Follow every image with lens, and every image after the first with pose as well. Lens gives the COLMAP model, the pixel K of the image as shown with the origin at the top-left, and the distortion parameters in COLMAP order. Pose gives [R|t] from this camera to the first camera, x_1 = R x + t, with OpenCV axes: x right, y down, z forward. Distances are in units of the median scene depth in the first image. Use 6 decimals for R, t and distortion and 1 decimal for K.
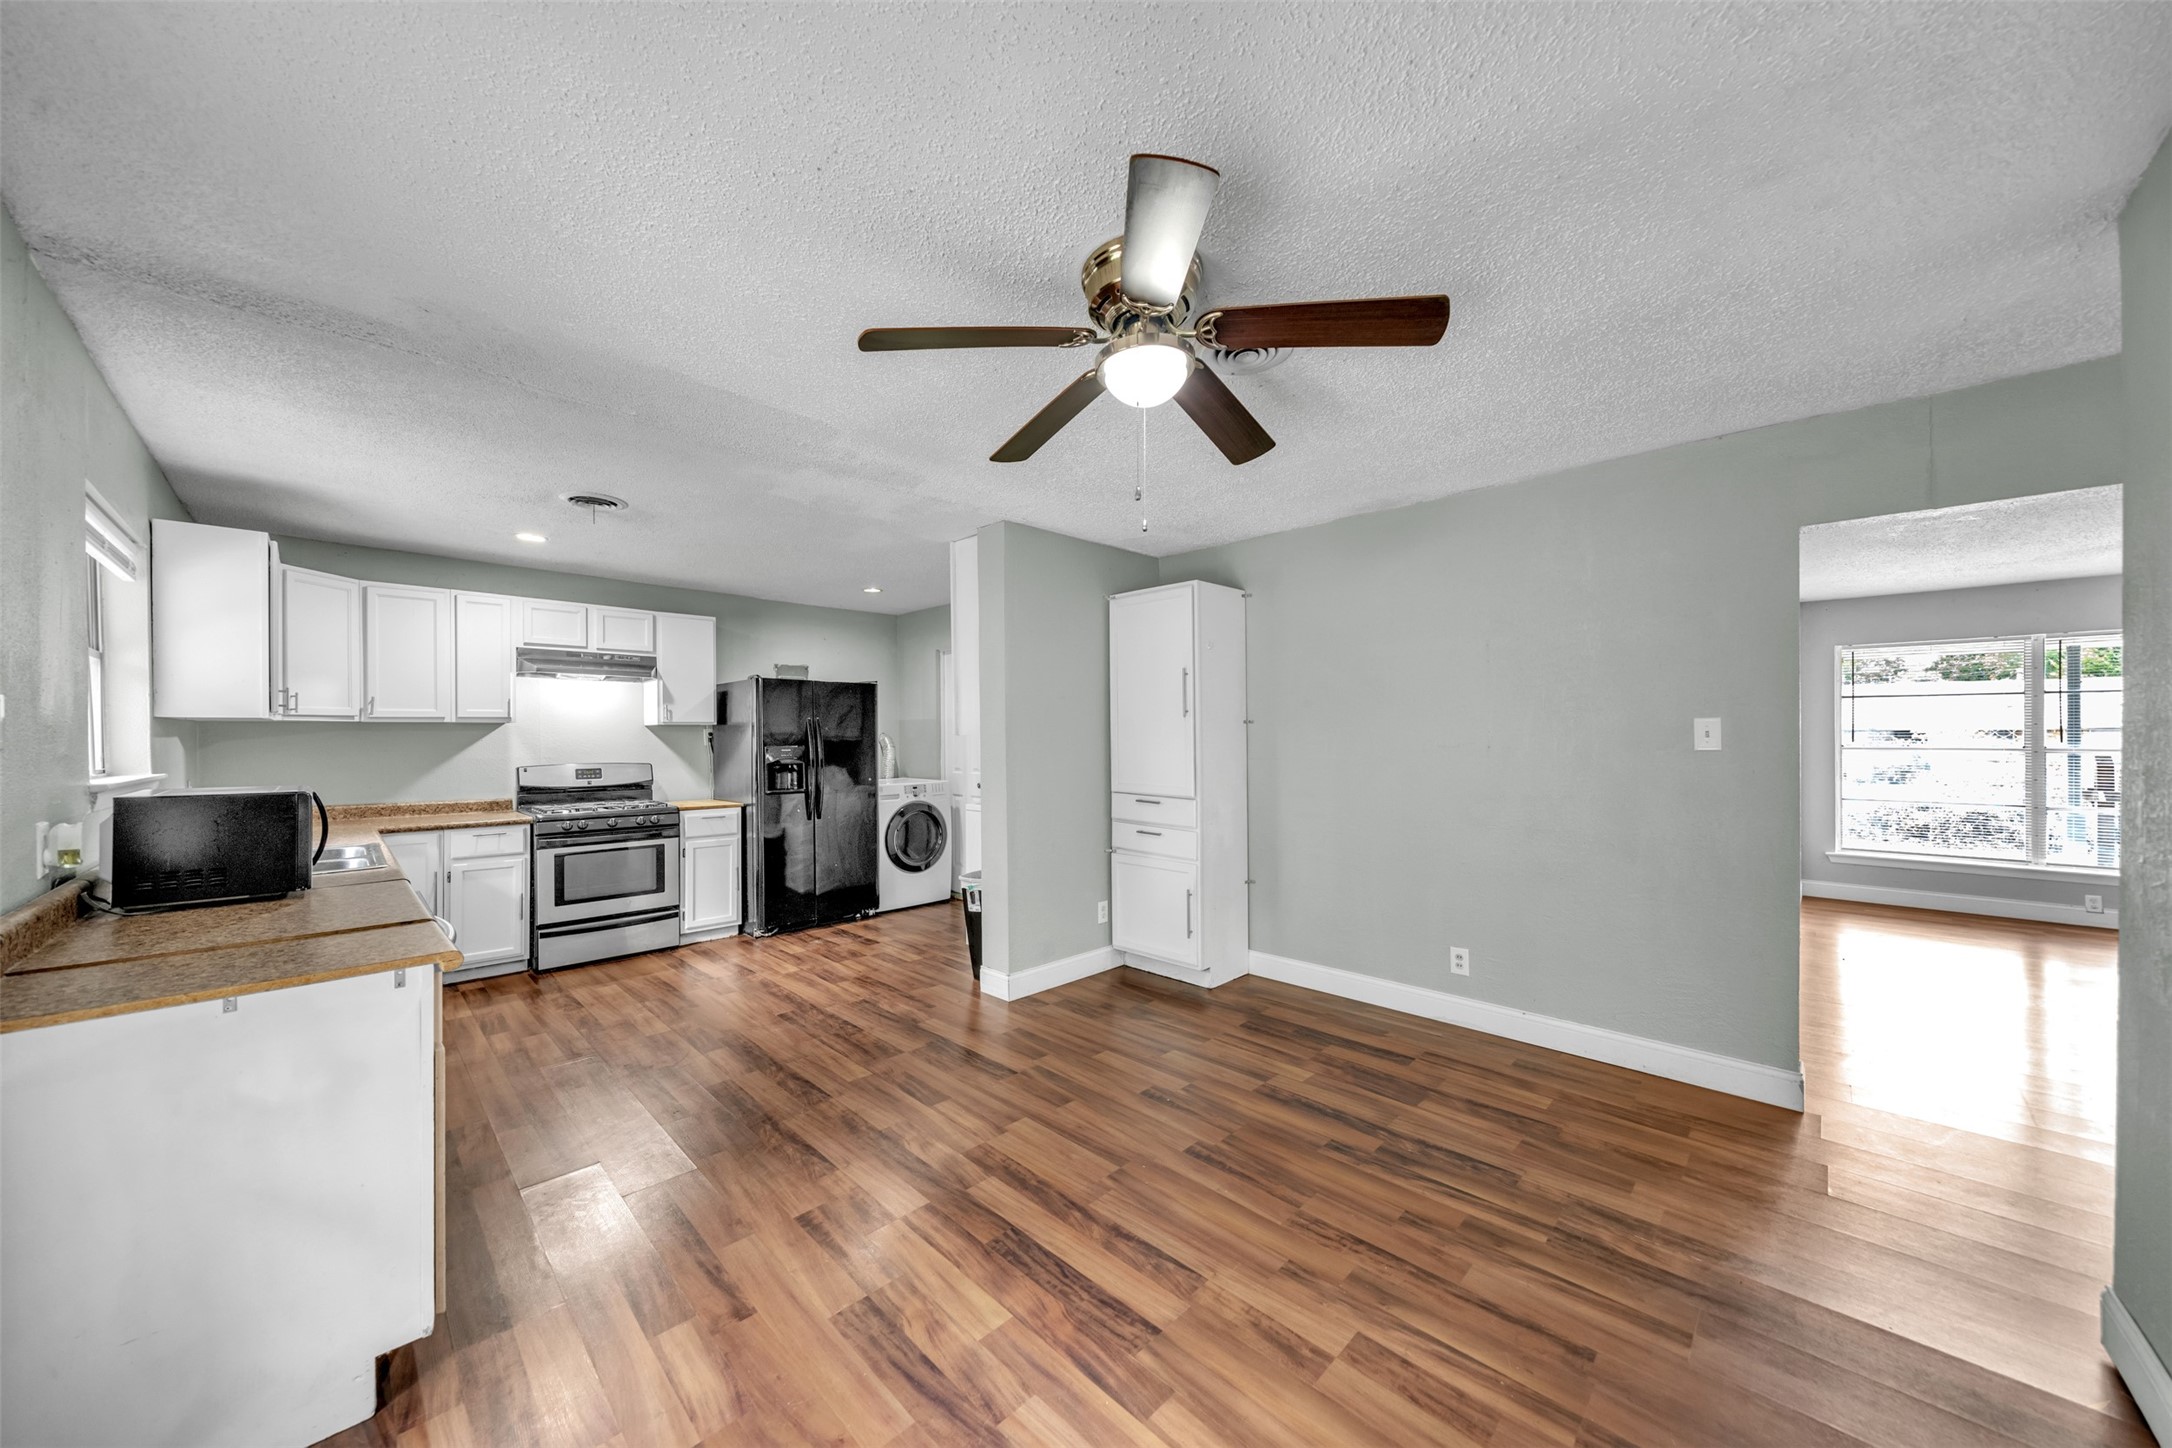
lens RADIAL K [[756.2, 0, 1081.8], [0, 756.2, 730.5], [0, 0, 1]] dist [0.000153, -0.000081]
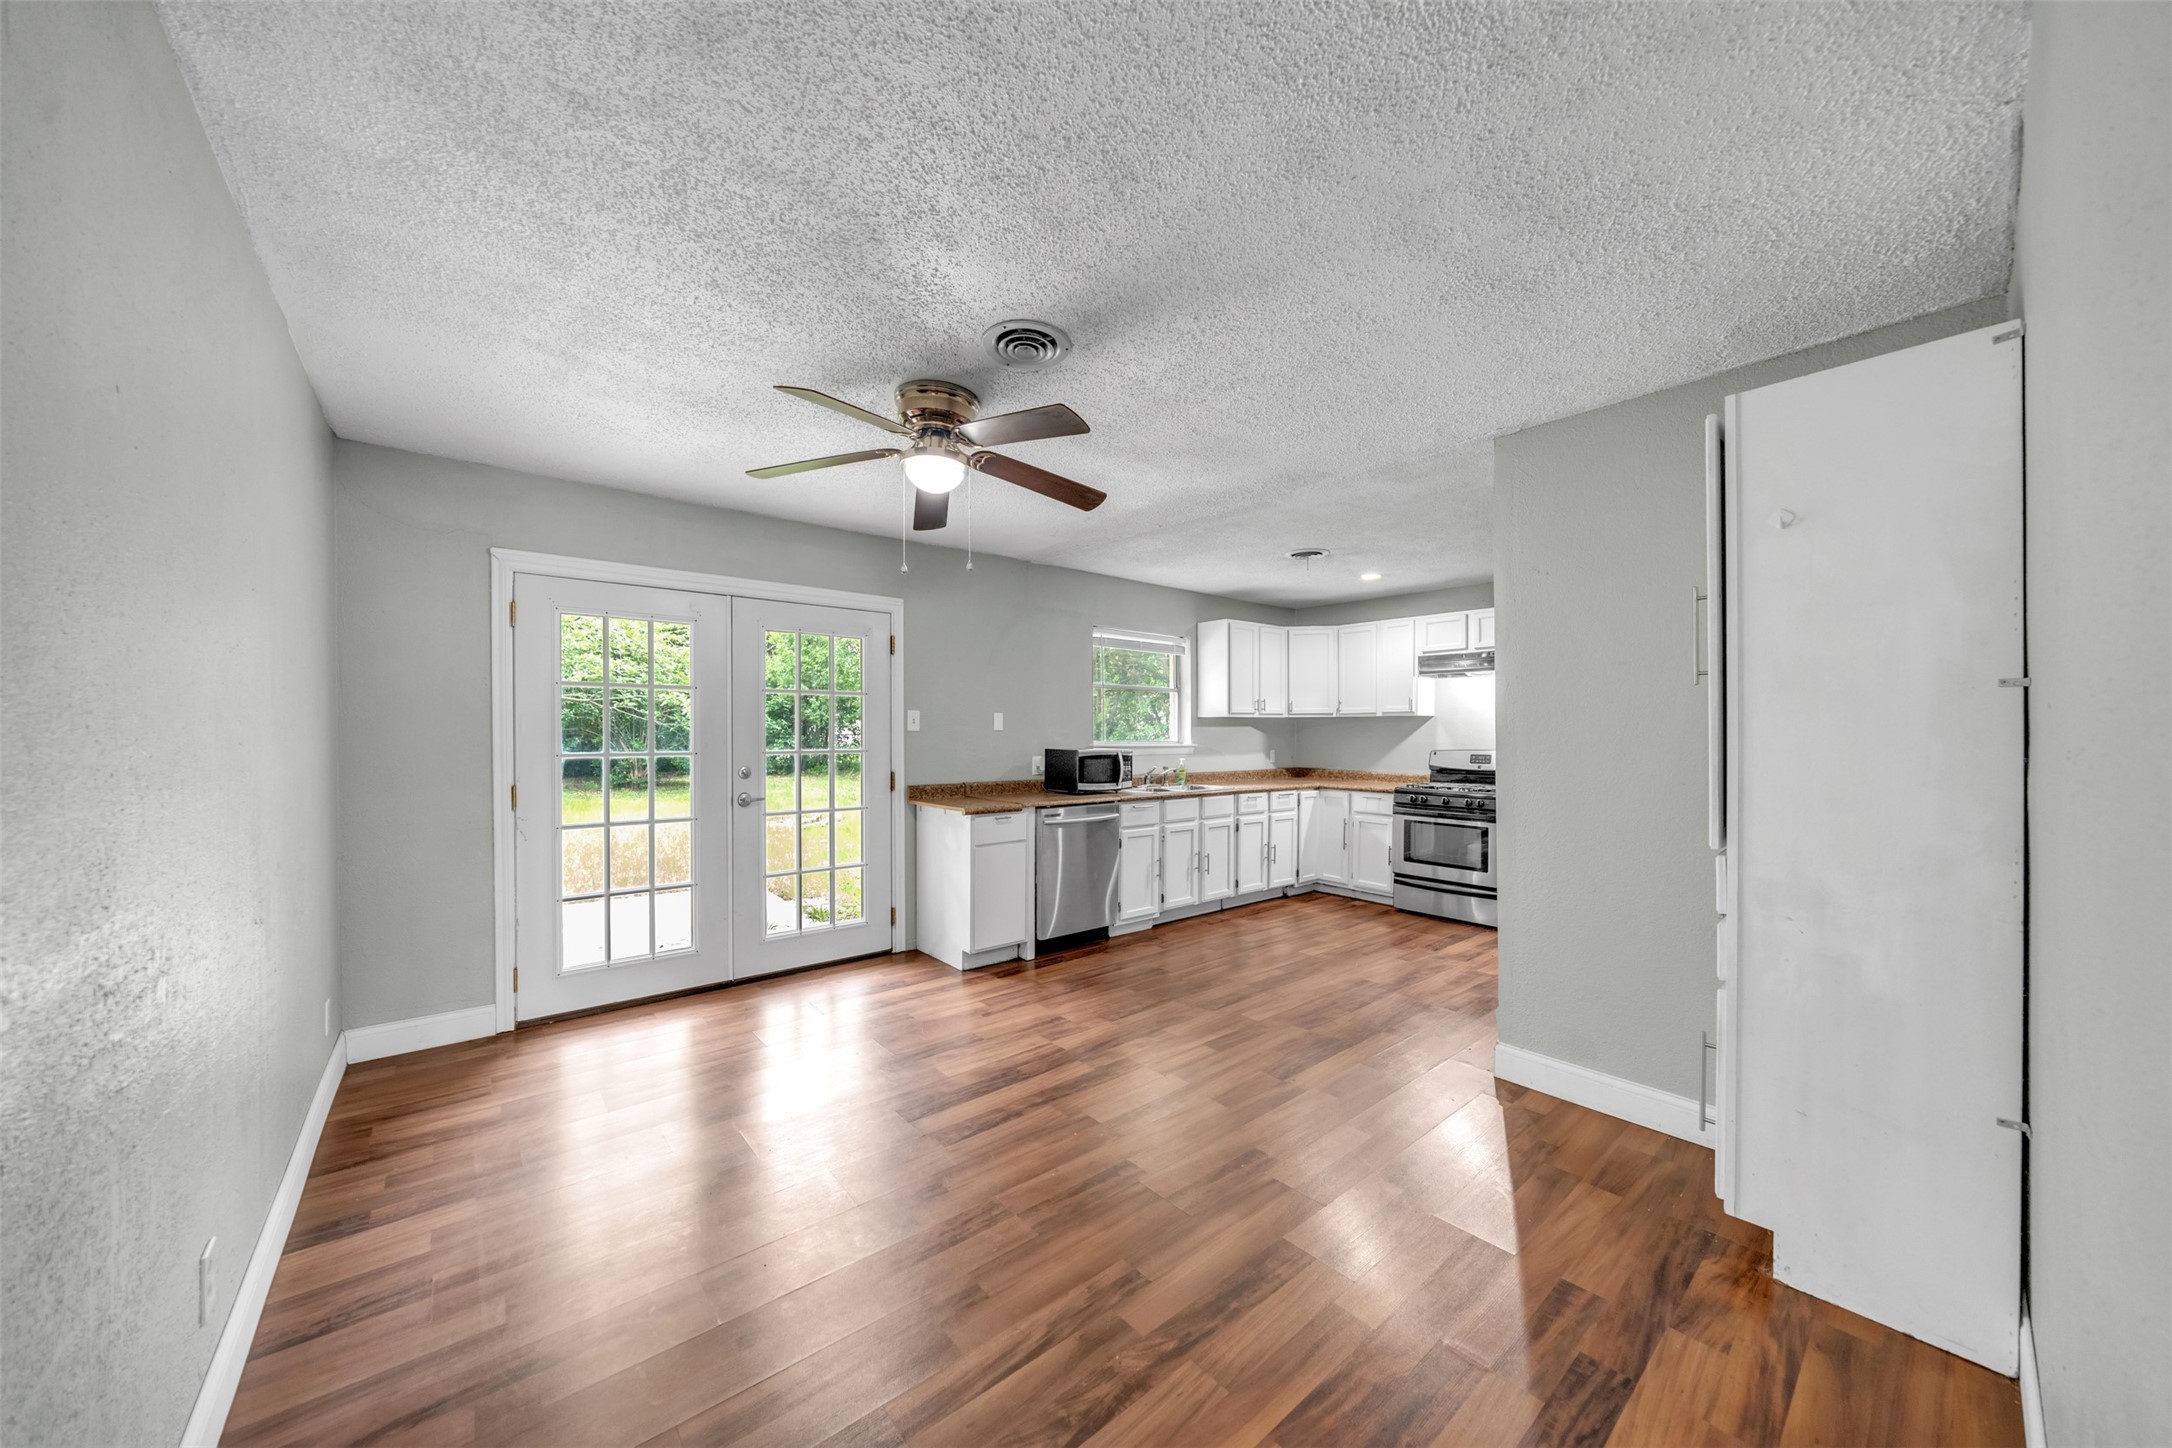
lens RADIAL K [[756.2, 0, 1077.6], [0, 756.2, 731.2], [0, 0, 1]] dist [0.000153, -0.000081]
pose [[-0.097075, 0.005085, -0.995264, 0.728352], [0.007318, 0.999964, 0.004395, 0.007979], [0.995250, -0.006857, -0.097109, 0.694571]]
